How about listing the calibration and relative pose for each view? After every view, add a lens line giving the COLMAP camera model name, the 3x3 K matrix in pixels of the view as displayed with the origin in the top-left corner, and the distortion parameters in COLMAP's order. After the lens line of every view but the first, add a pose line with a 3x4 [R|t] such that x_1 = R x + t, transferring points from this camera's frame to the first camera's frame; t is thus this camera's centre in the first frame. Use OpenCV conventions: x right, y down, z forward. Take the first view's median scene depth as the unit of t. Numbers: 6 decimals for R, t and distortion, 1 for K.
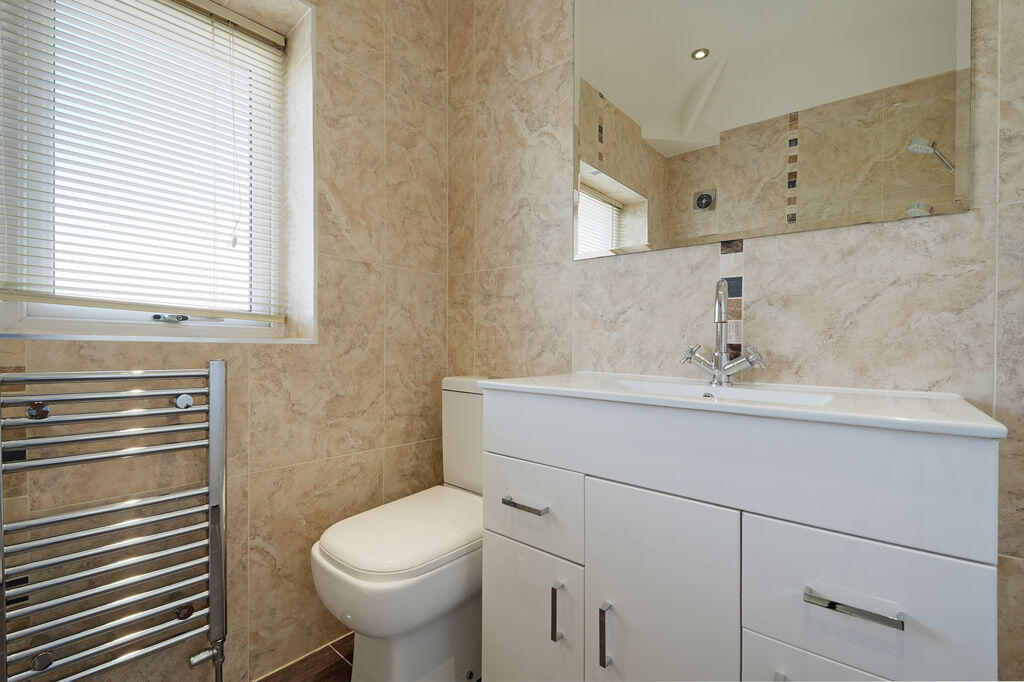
lens RADIAL K [[433.8, 0, 512.0], [0, 433.8, 341.0], [0, 0, 1]] dist [-0.052749, -0.000157]
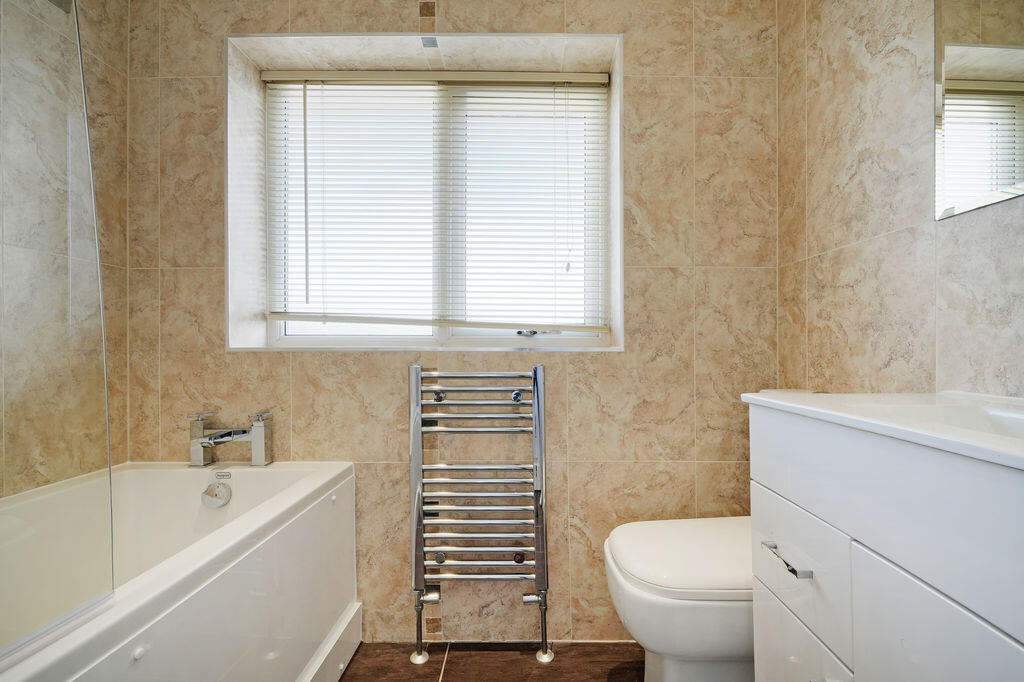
lens RADIAL K [[446.3, 0, 509.1], [0, 446.3, 349.7], [0, 0, 1]] dist [-0.063684, 0.000136]
pose [[0.612470, -0.013355, -0.790381, 0.221688], [0.014664, 0.999877, -0.005532, 0.003821], [0.790358, -0.008202, 0.612590, 0.089420]]
